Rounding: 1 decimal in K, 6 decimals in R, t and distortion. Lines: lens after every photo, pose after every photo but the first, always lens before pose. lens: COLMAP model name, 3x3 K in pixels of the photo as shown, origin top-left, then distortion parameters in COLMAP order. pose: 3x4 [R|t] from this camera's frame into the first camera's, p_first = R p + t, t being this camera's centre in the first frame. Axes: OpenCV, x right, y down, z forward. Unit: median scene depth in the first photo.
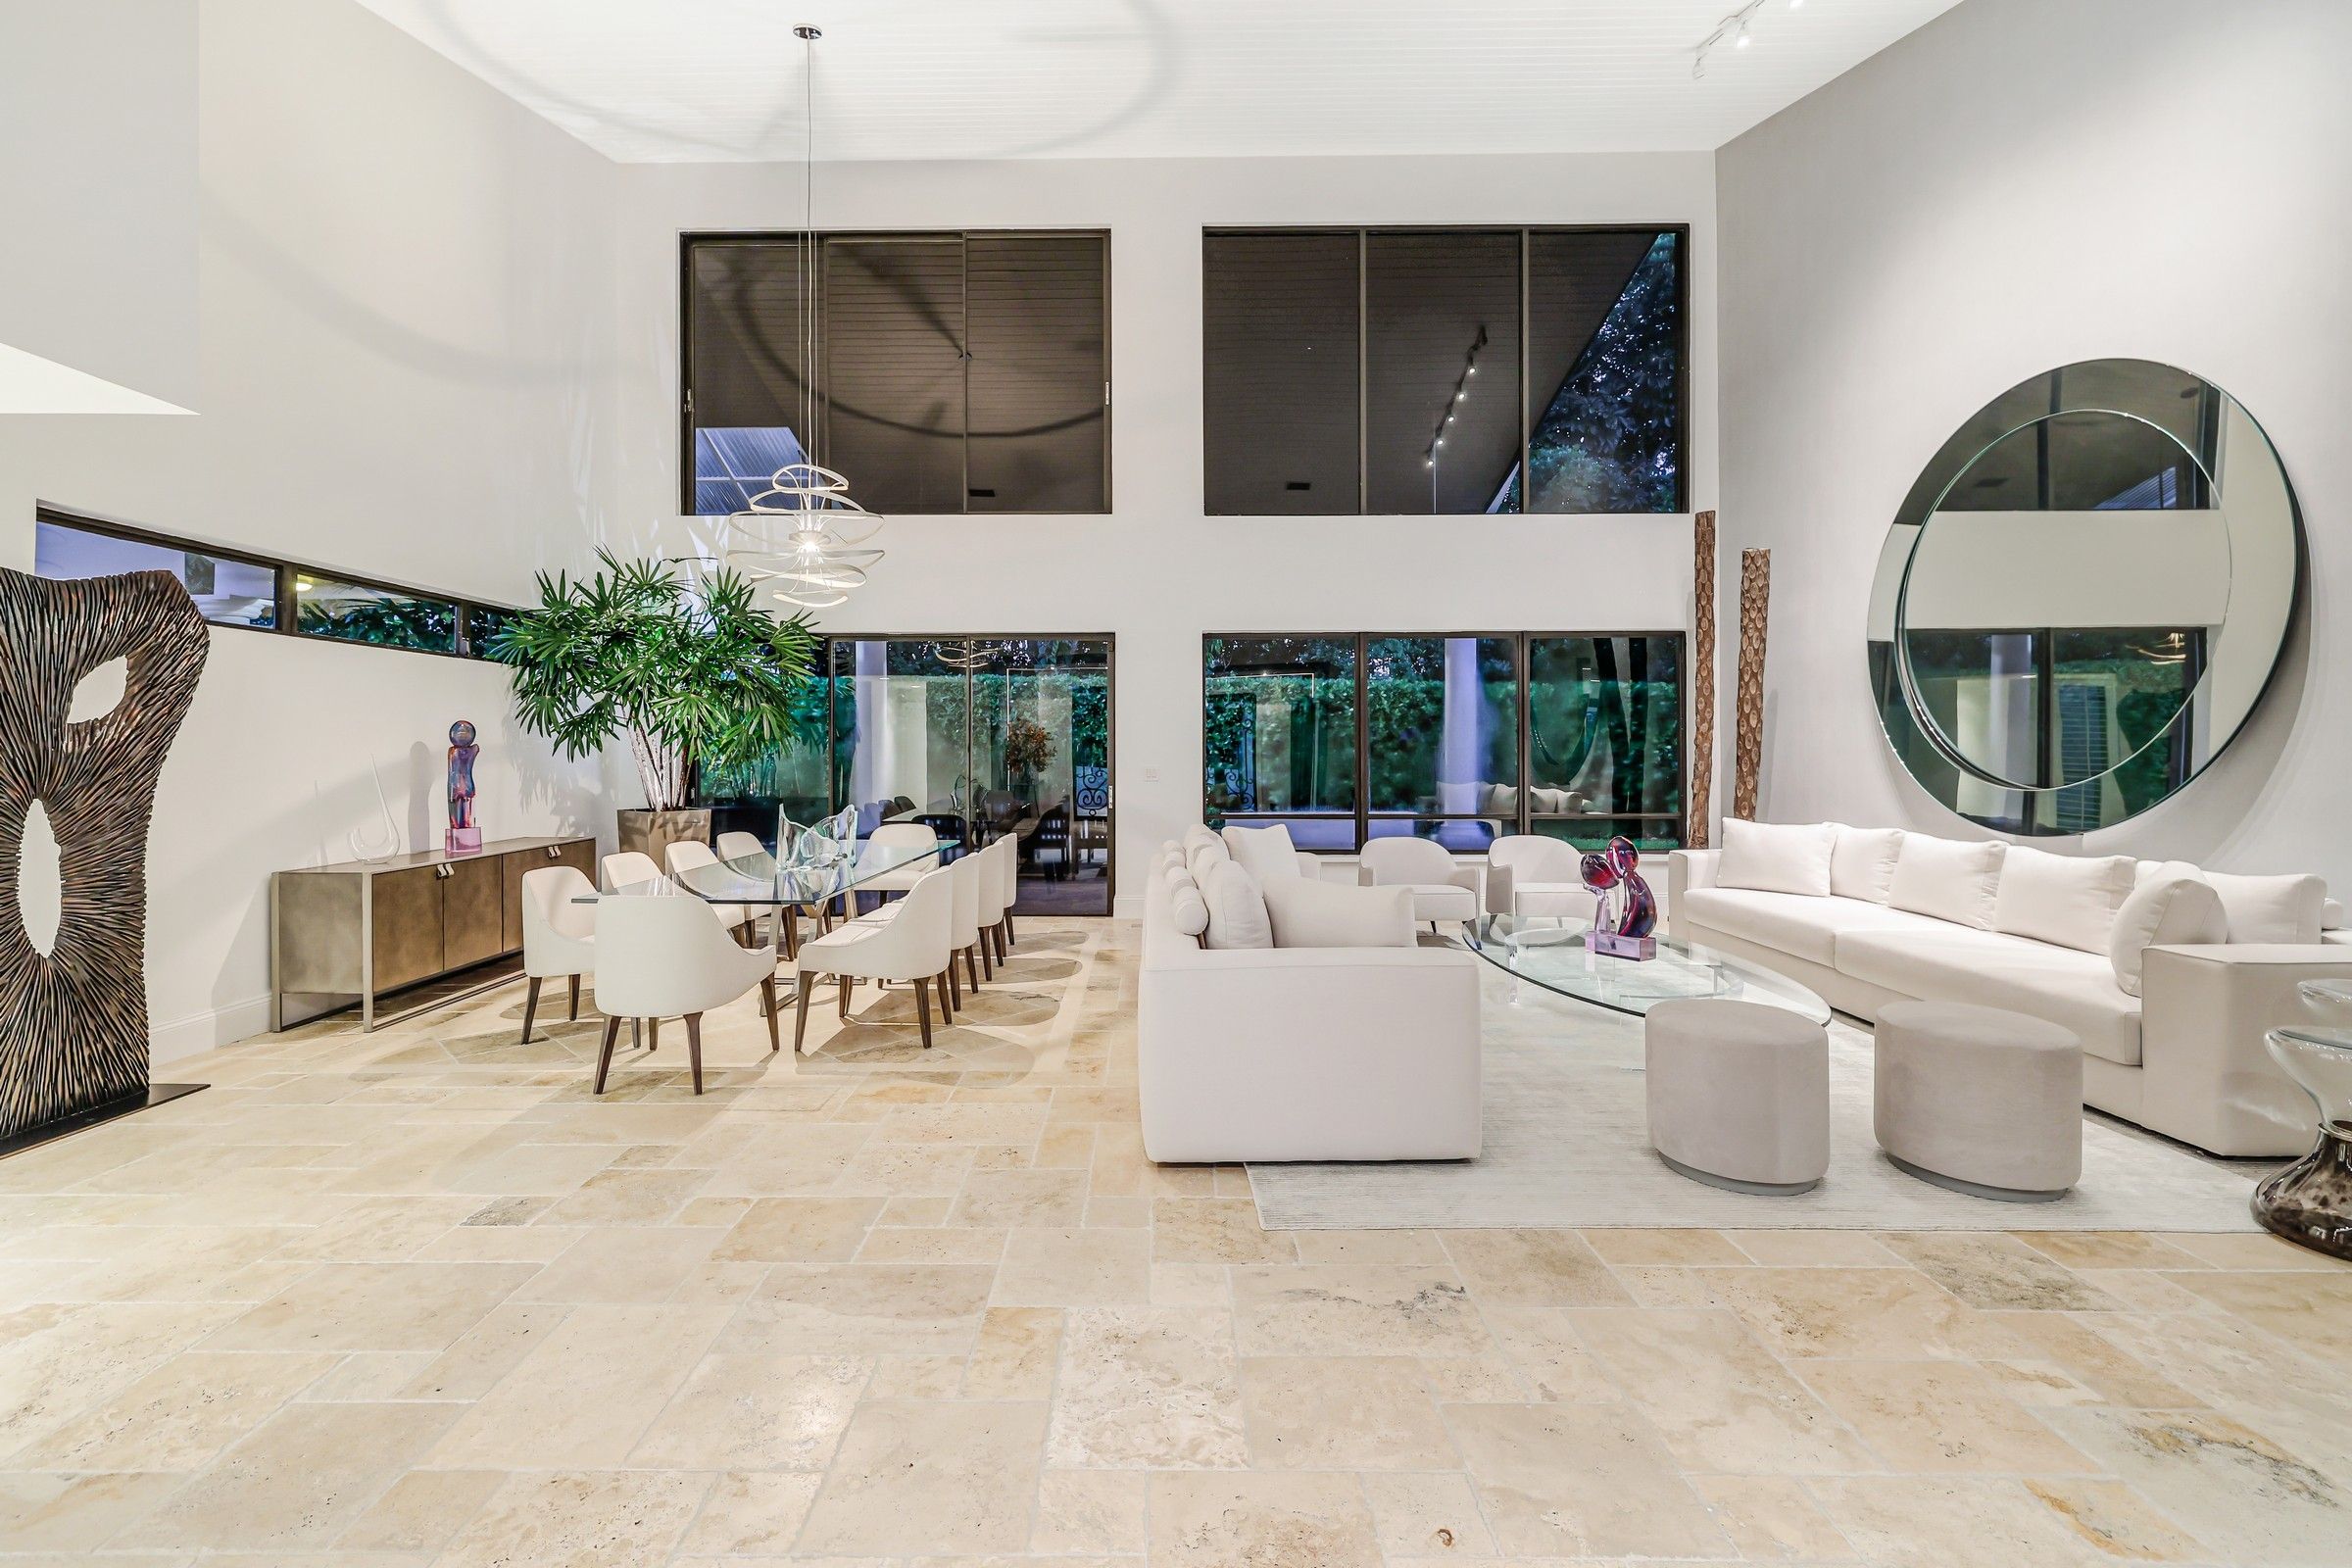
lens RADIAL K [[1005.8, 0, 1171.6], [0, 1005.8, 761.0], [0, 0, 1]] dist [0.000231, 0.000401]
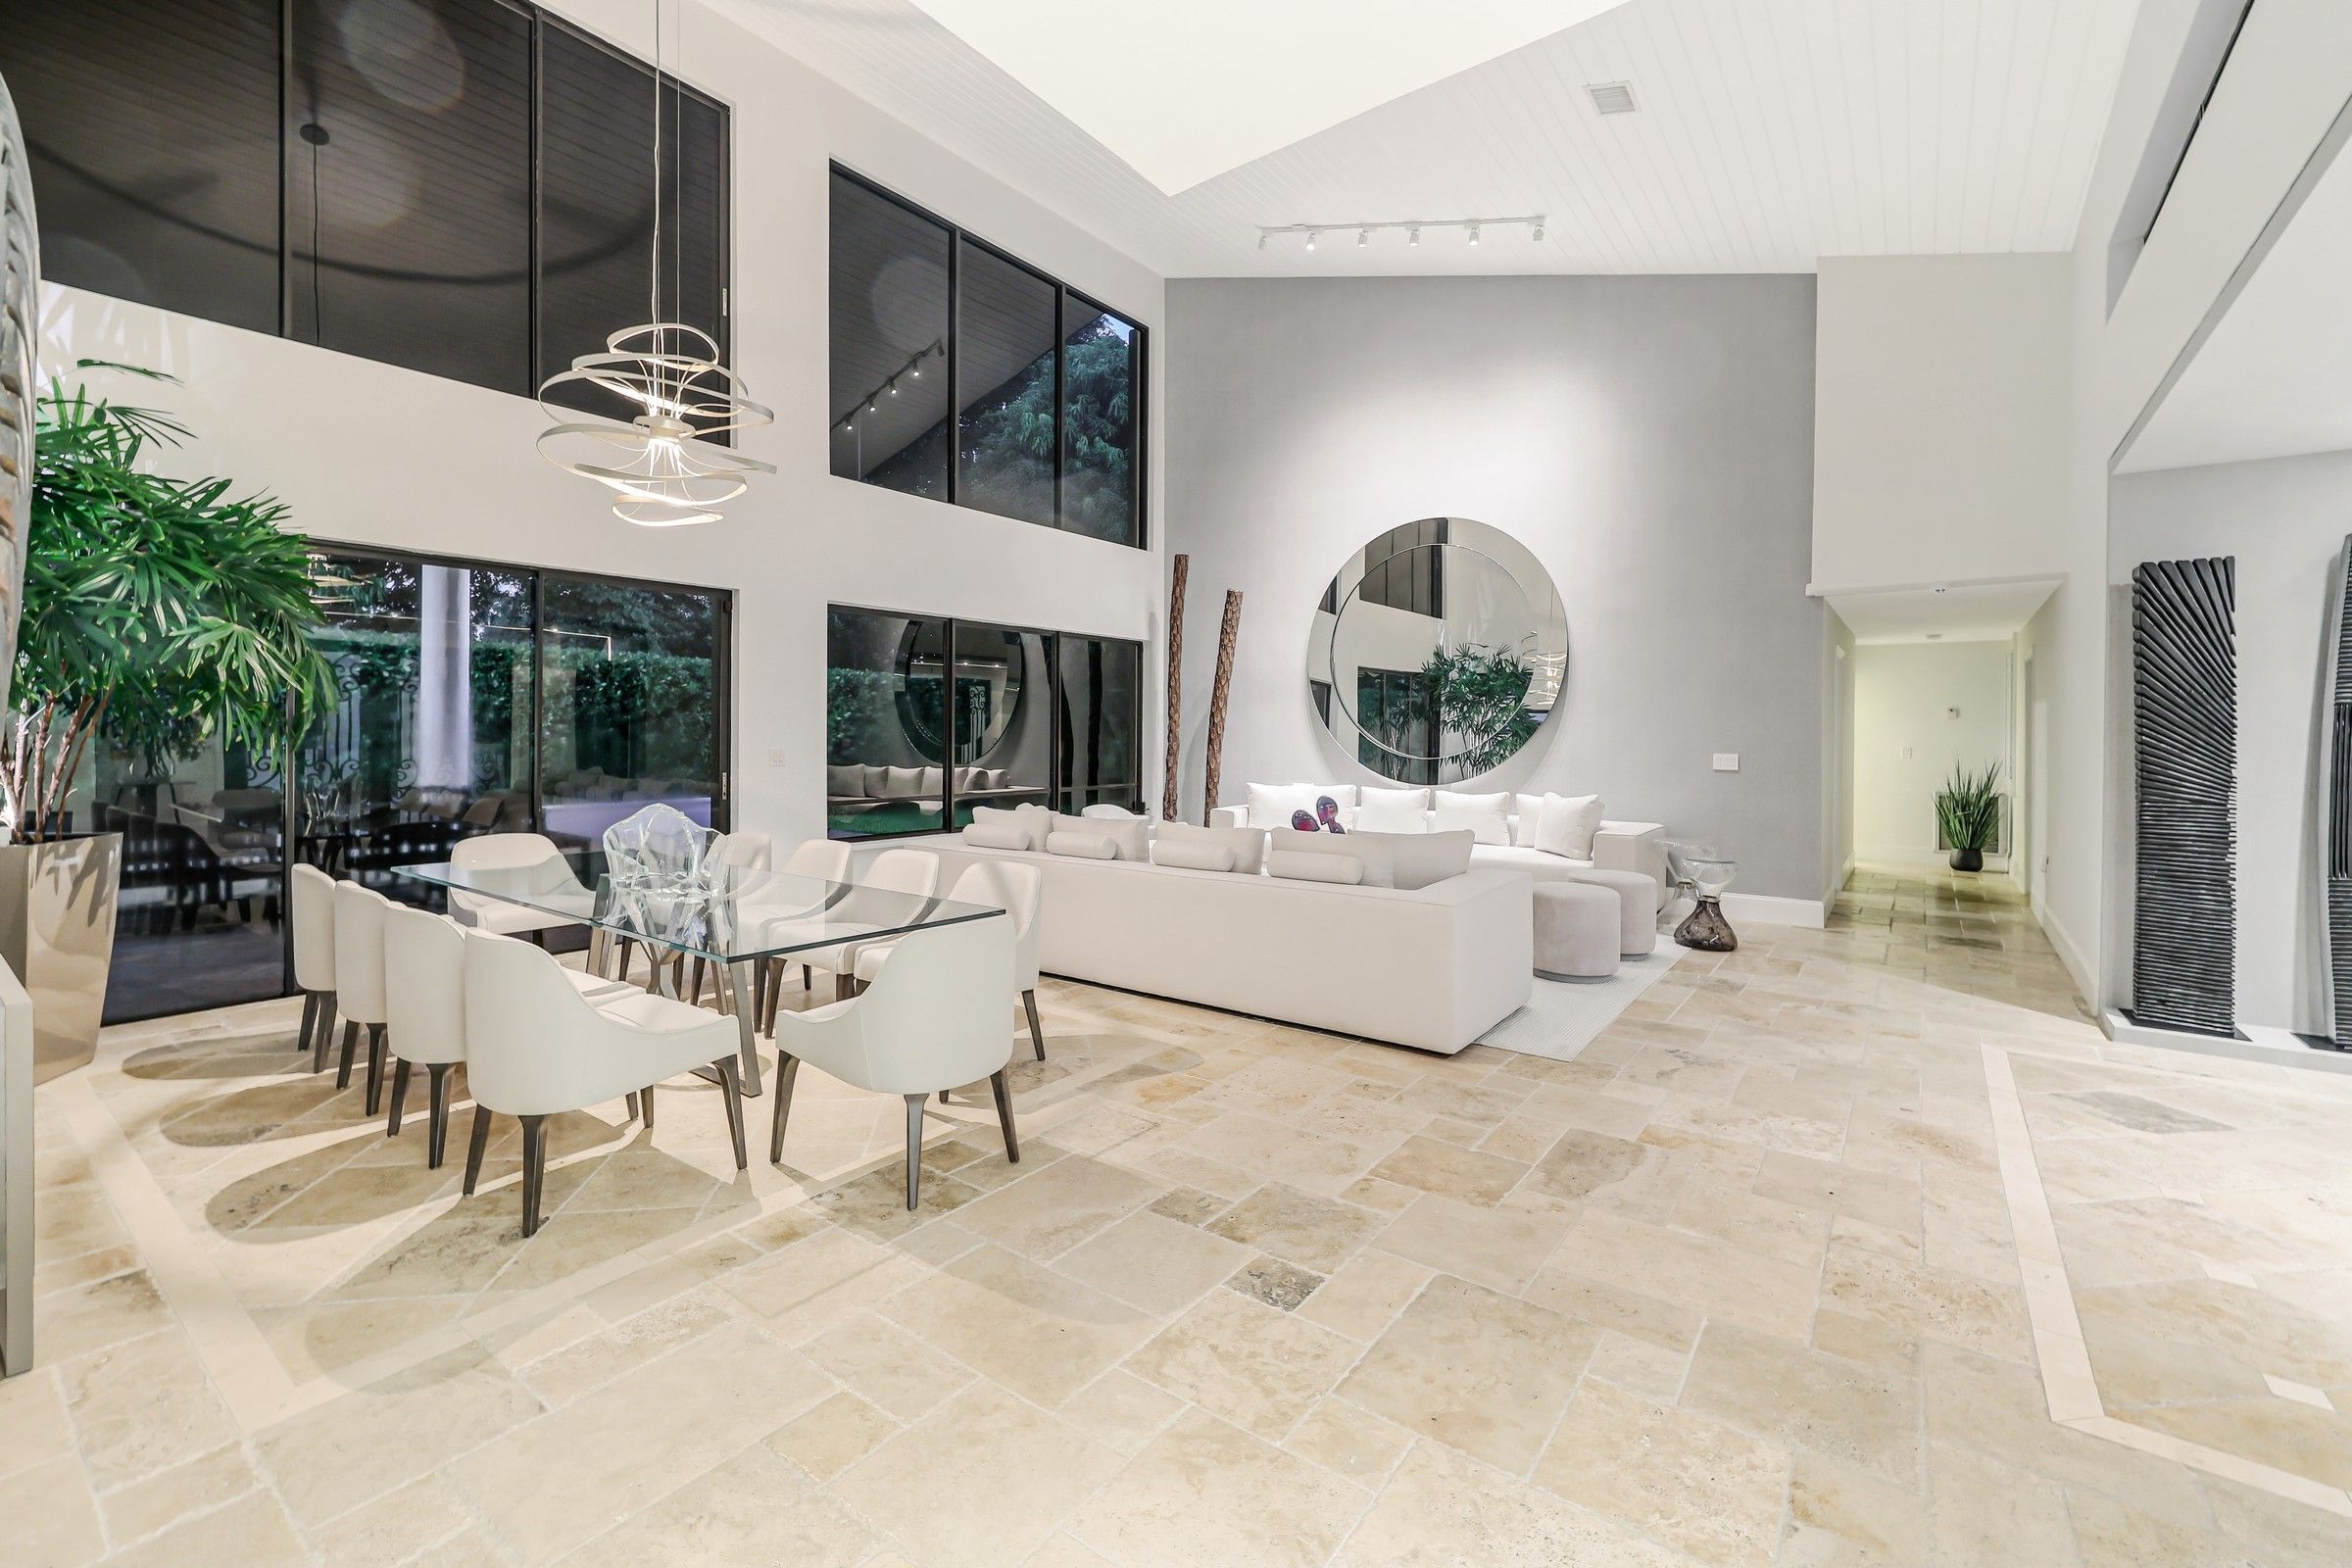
lens RADIAL K [[987.9, 0, 1166.5], [0, 987.9, 746.5], [0, 0, 1]] dist [-0.000715, -0.000029]
pose [[0.610203, -0.006189, 0.792221, -1.077951], [0.003046, 0.999980, 0.005465, -0.001633], [-0.792240, -0.000922, 0.610209, 0.453692]]
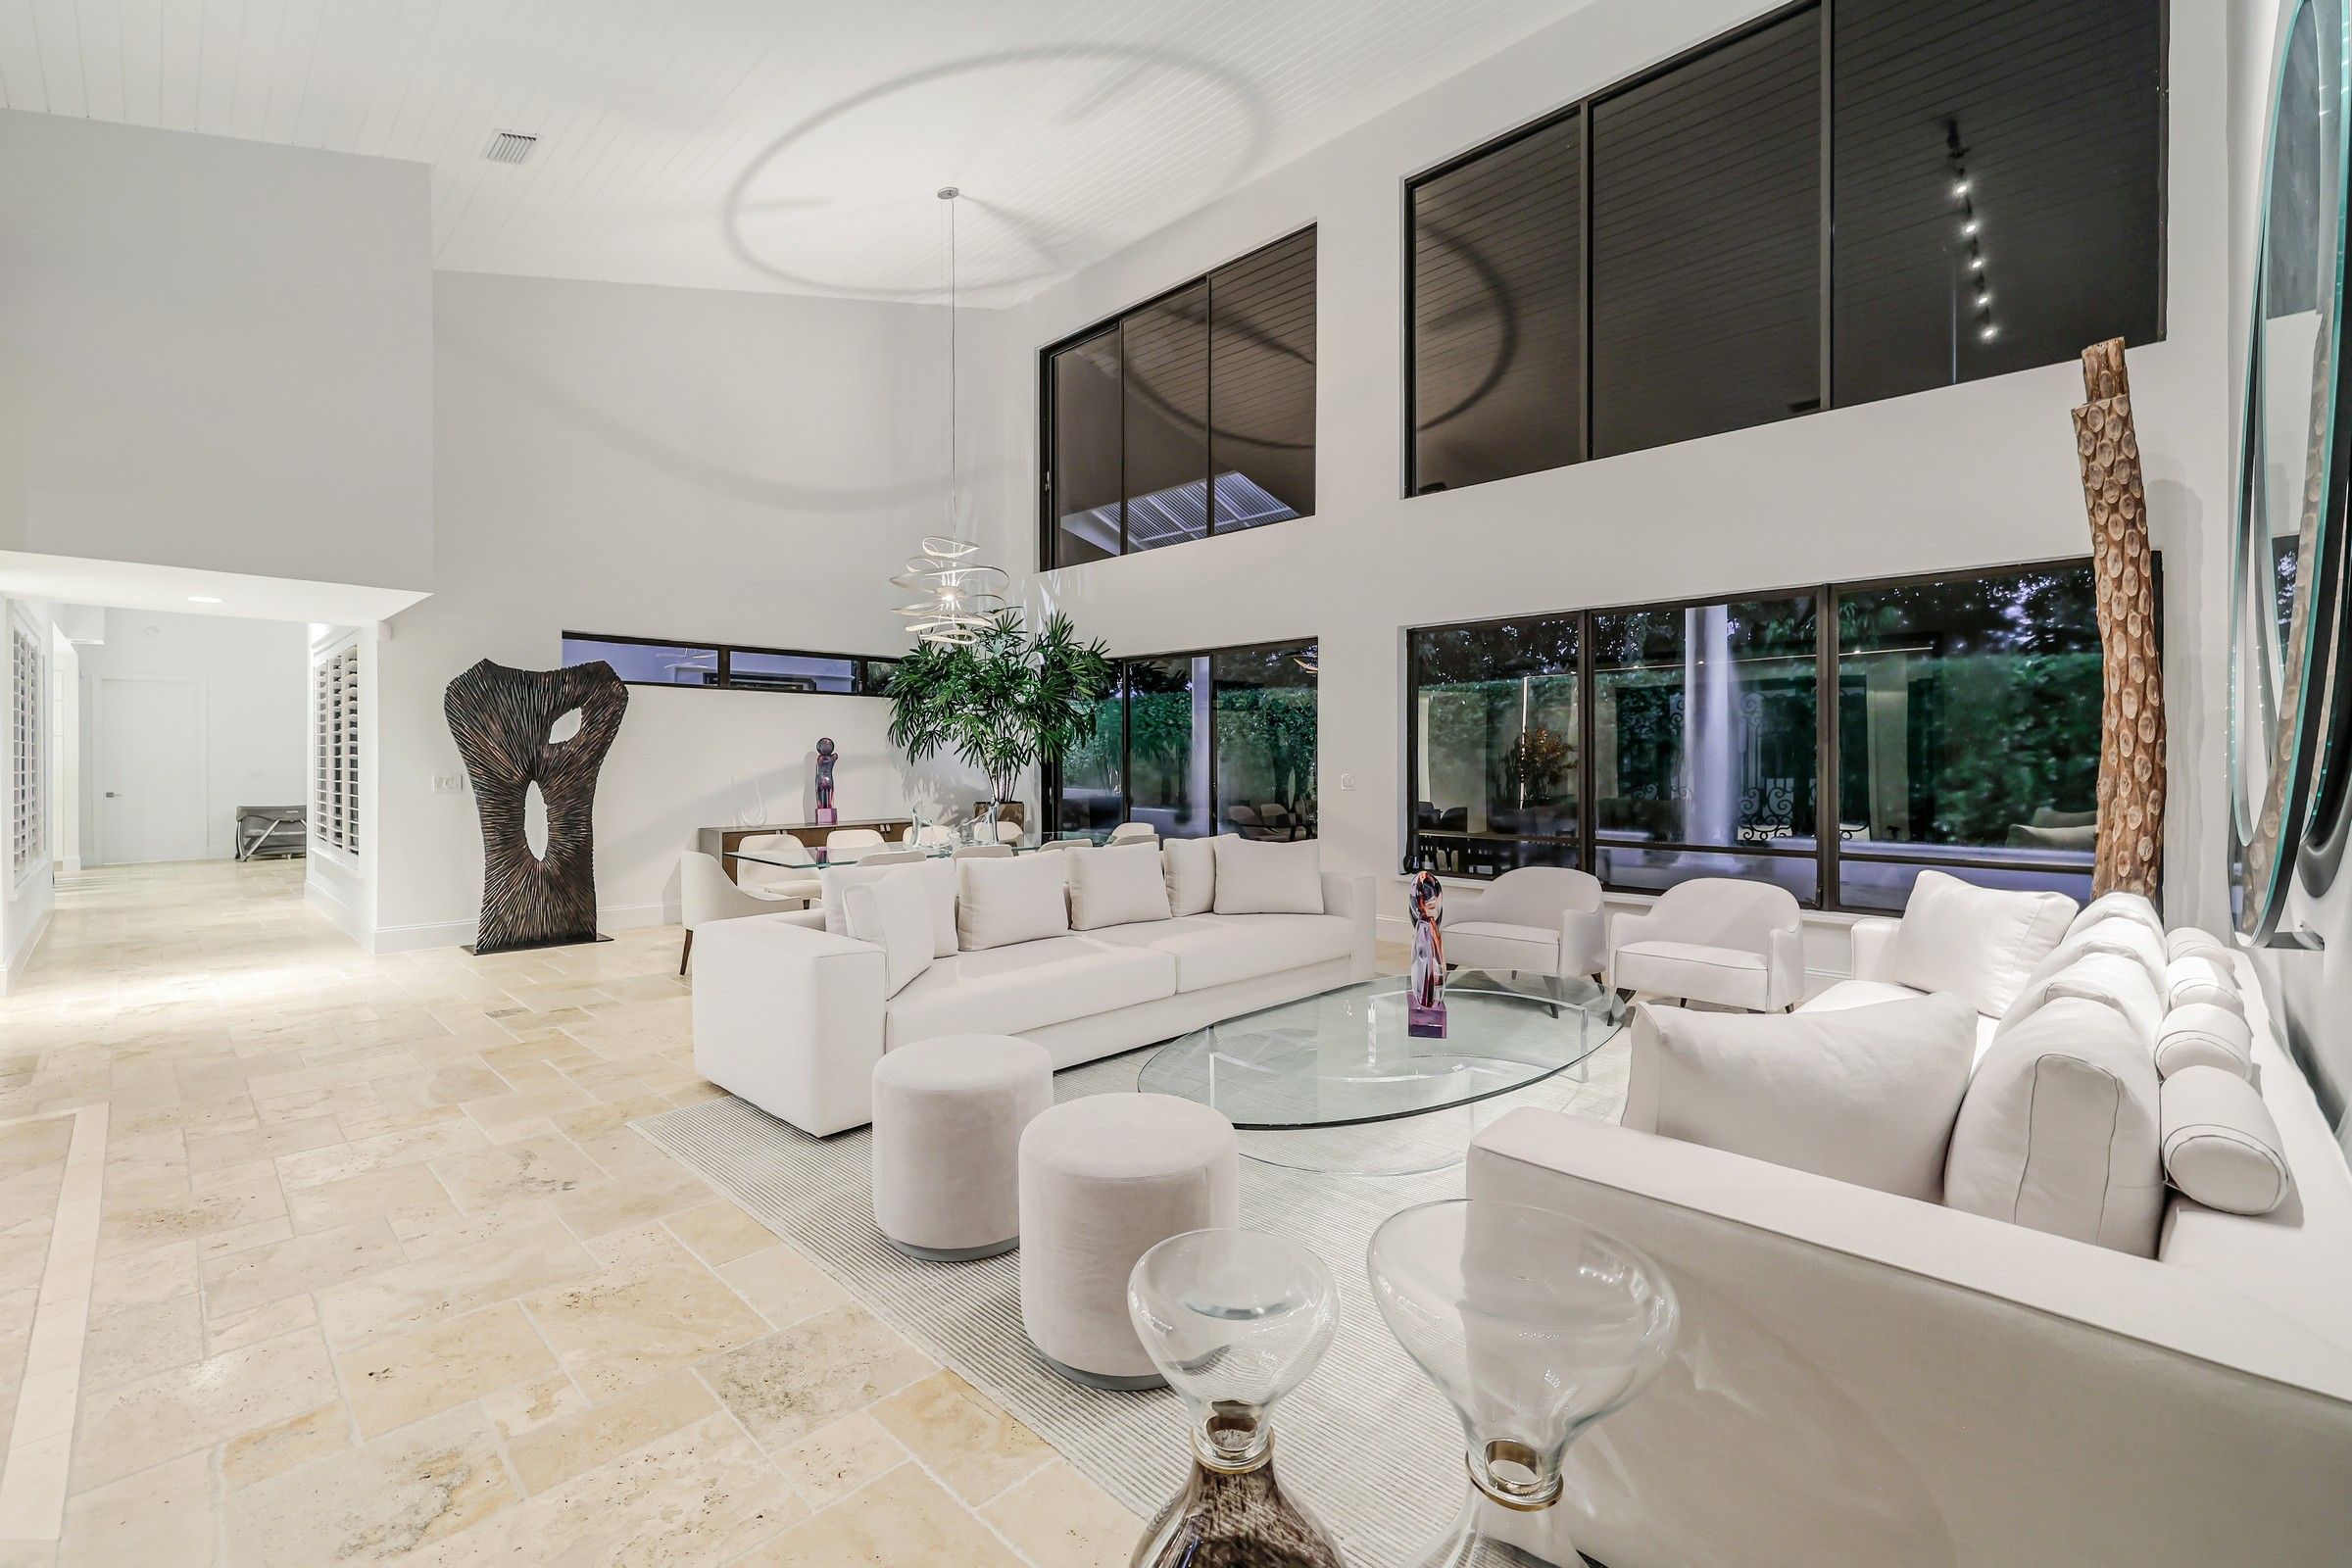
lens RADIAL K [[1018.7, 0, 1176.0], [0, 1018.7, 784.0], [0, 0, 1]] dist [-0.001060, 0.000512]
pose [[0.710580, 0.019840, -0.703337, 1.174058], [-0.008287, 0.999769, 0.019829, -0.008324], [0.703568, -0.008262, 0.710580, 0.434009]]
